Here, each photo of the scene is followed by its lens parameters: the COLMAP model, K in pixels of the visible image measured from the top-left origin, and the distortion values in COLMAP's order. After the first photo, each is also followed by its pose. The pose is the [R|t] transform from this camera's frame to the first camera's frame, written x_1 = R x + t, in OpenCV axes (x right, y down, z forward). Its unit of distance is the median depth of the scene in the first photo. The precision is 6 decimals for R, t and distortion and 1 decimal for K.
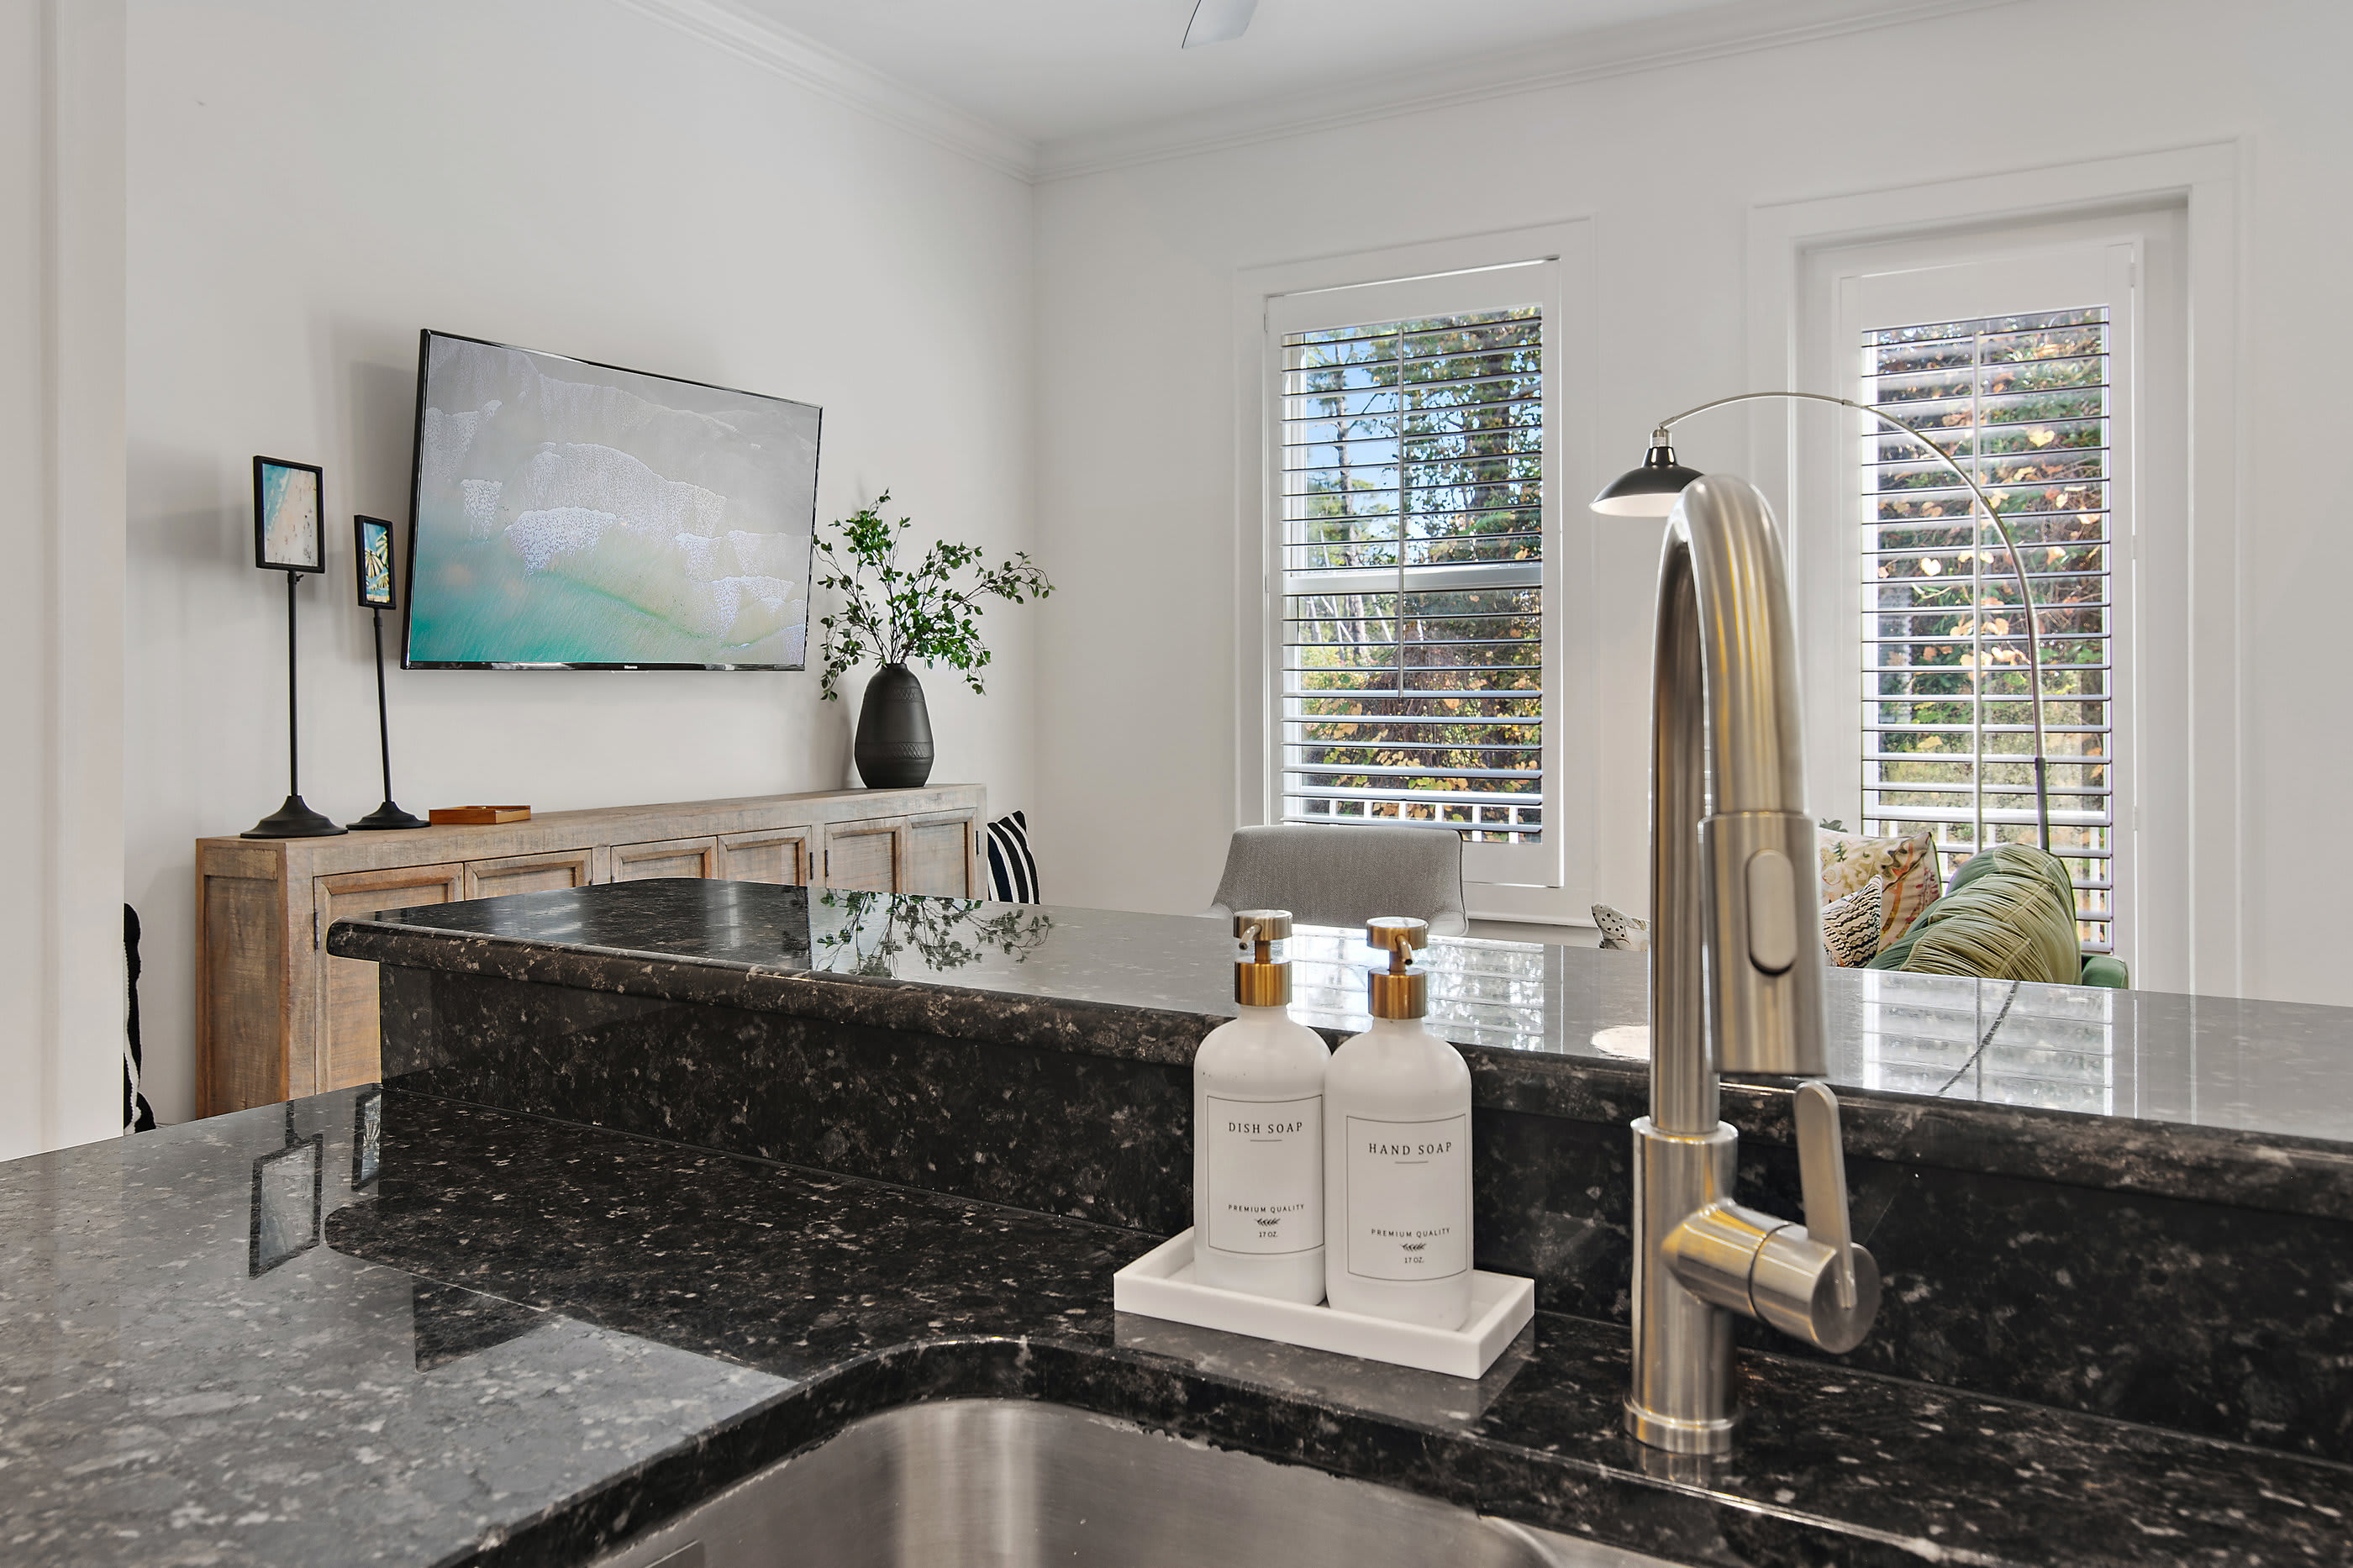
lens RADIAL K [[1733.9, 0, 1116.0], [0, 1733.9, 680.2], [0, 0, 1]] dist [0.006004, 0.000608]
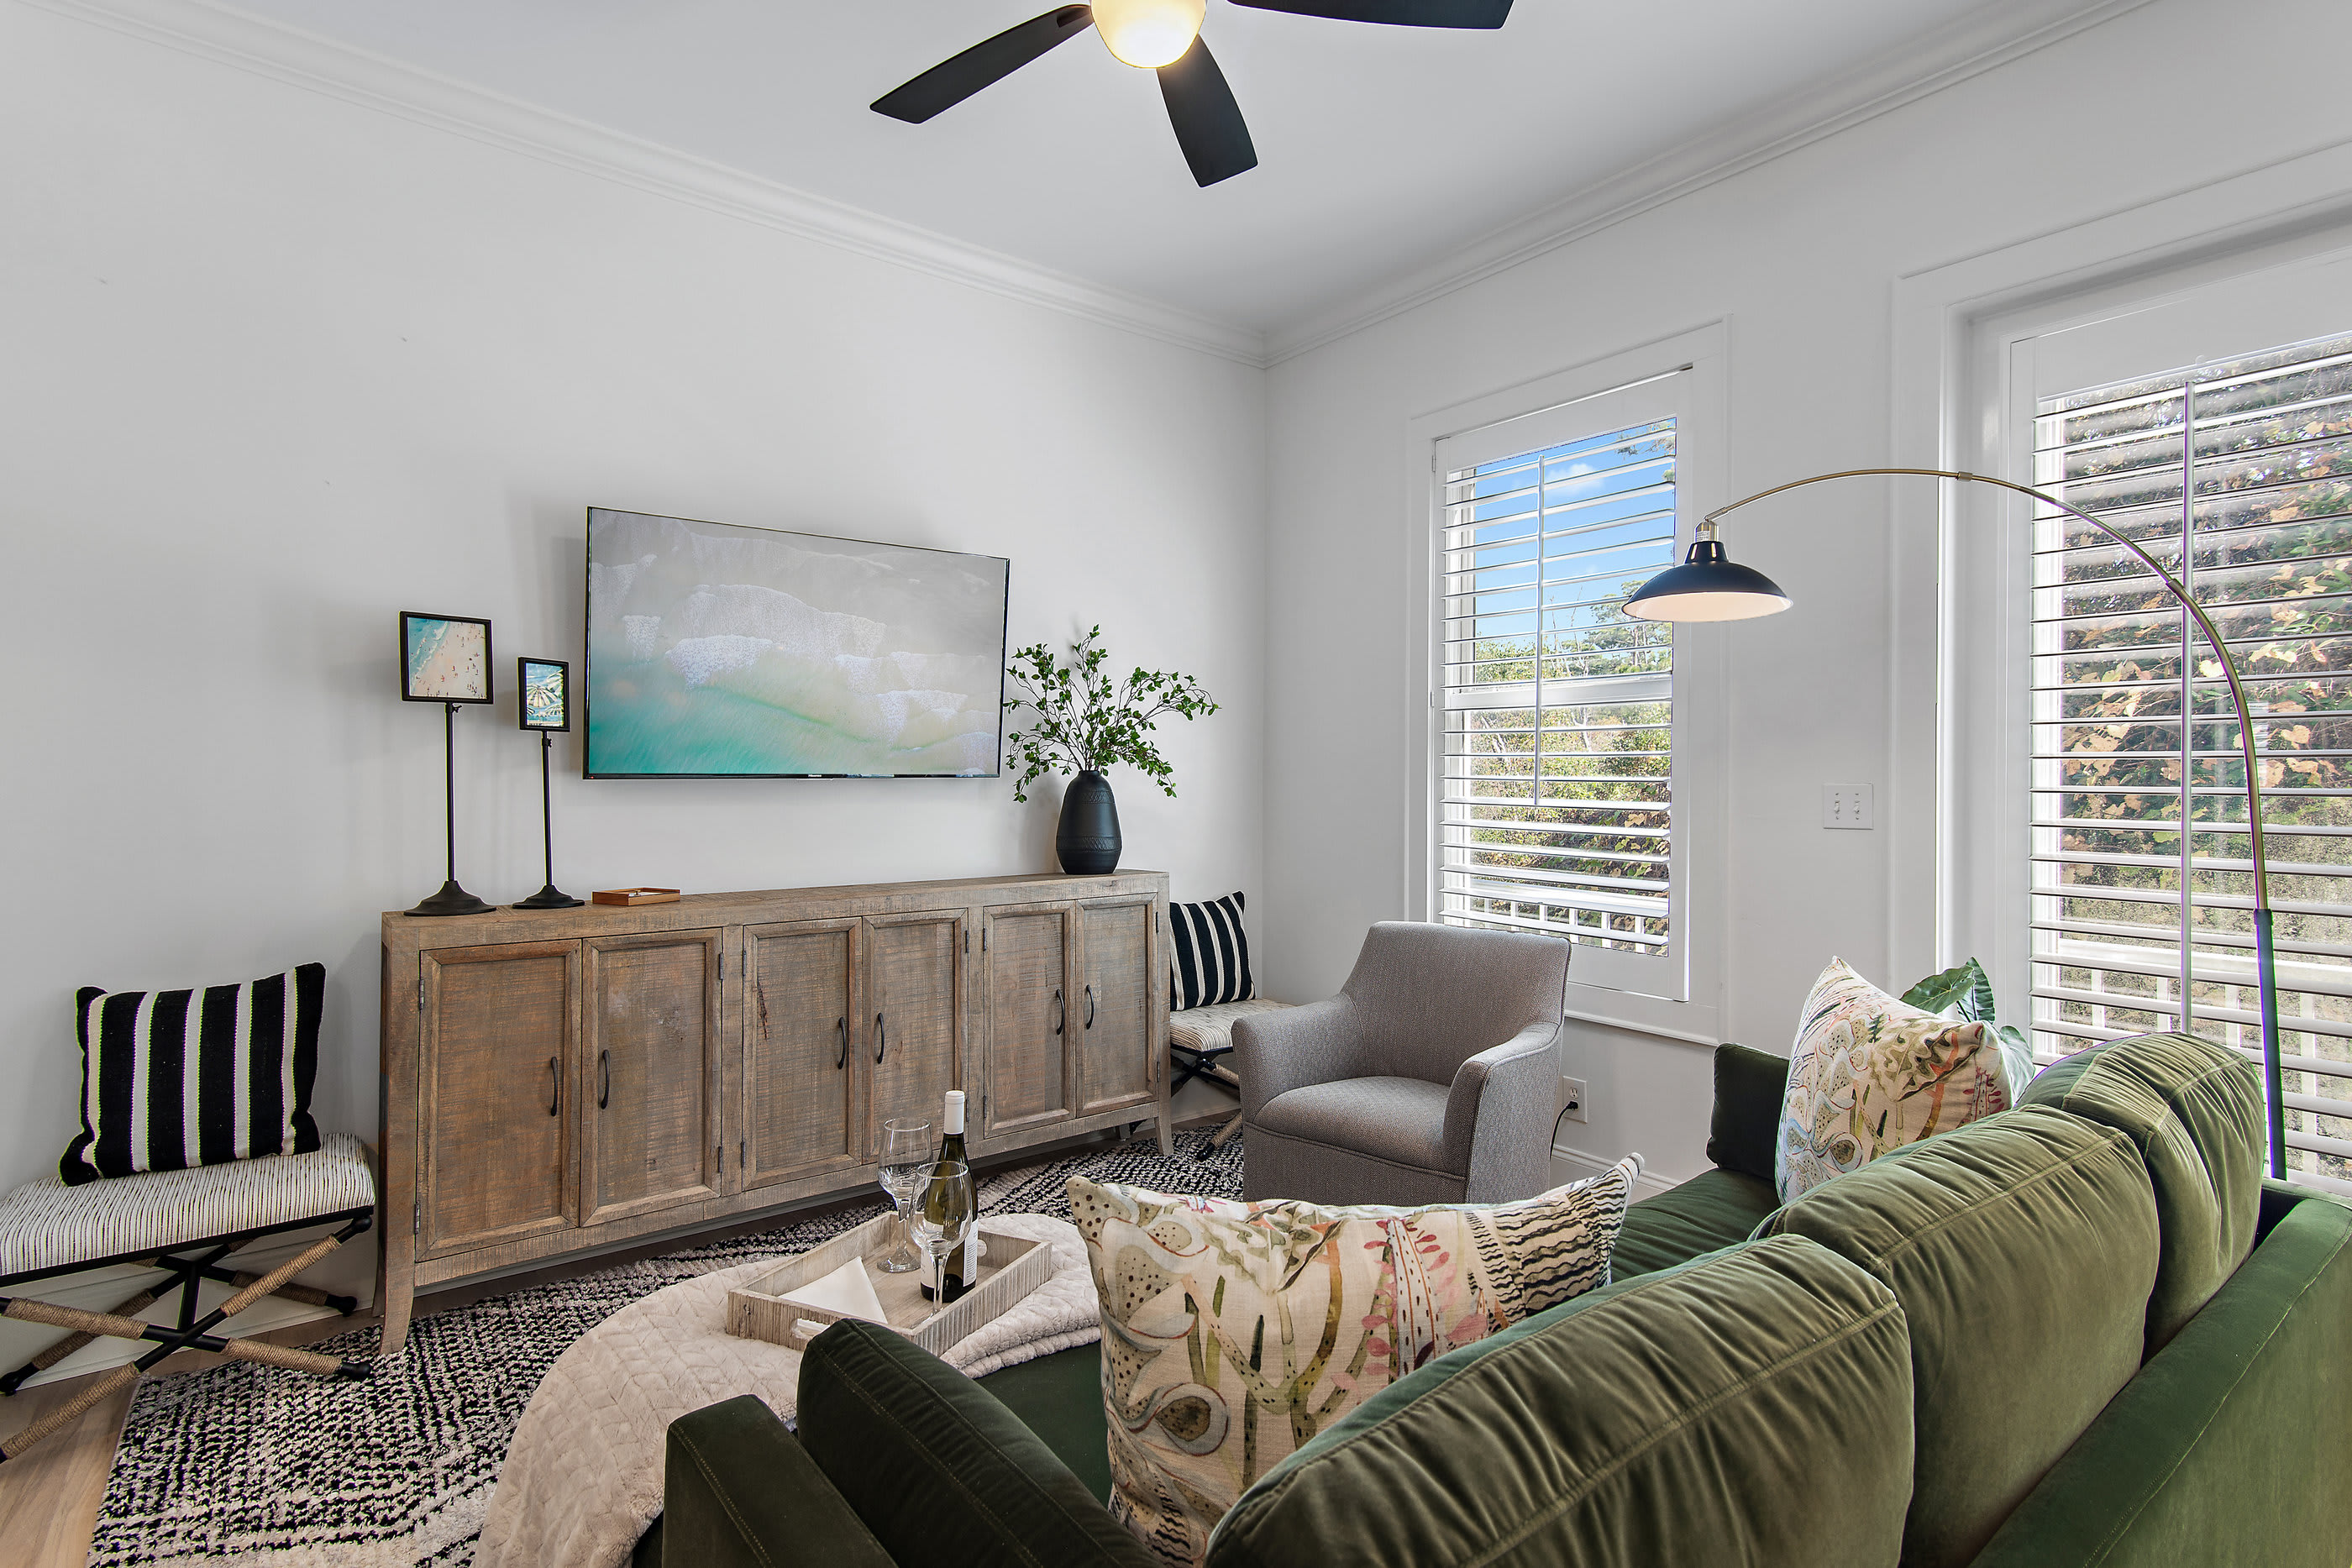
lens RADIAL K [[1151.1, 0, 1183.0], [0, 1151.1, 774.8], [0, 0, 1]] dist [0.014321, -0.000327]
pose [[0.934254, 0.009333, -0.356487, 0.237491], [-0.006522, 0.999937, 0.009087, -0.015831], [0.356549, -0.006165, 0.934256, 0.300935]]
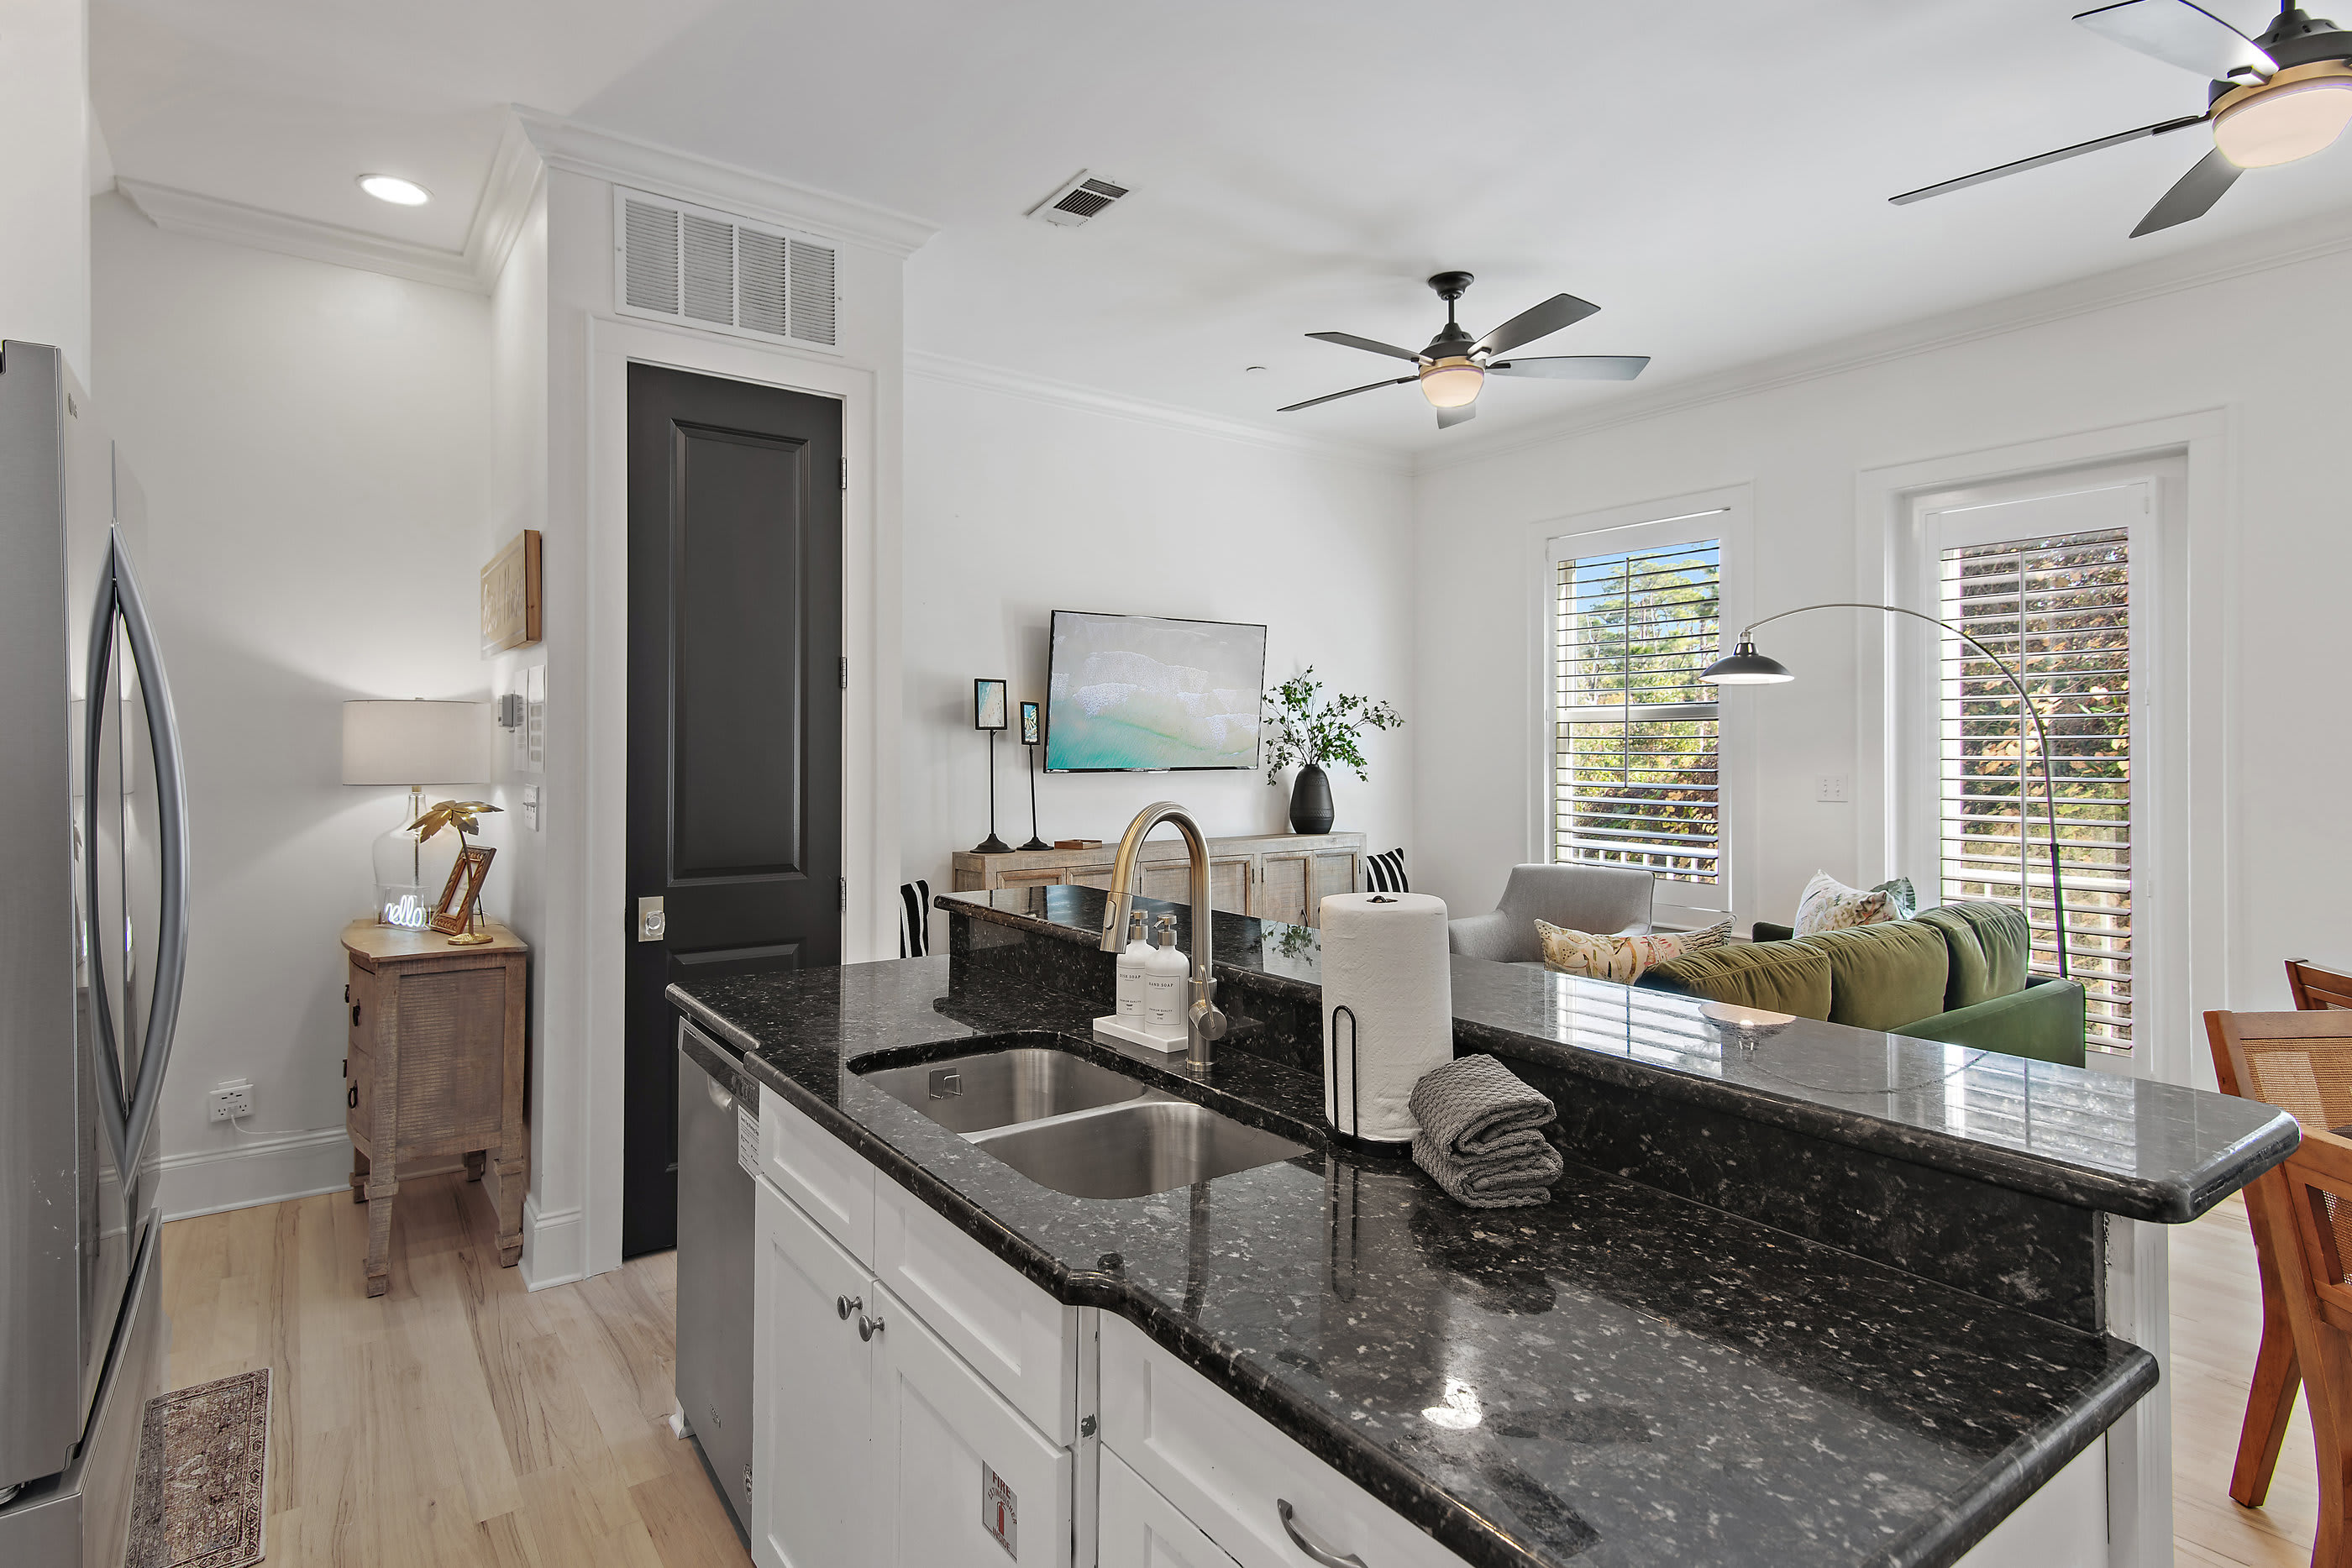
lens RADIAL K [[1170.3, 0, 1122.7], [0, 1170.3, 741.4], [0, 0, 1]] dist [0.016482, -0.000209]
pose [[0.918339, 0.001693, -0.395792, 0.185522], [-0.001753, 0.999998, 0.000210, -0.035990], [0.395792, 0.000501, 0.918340, -0.200777]]
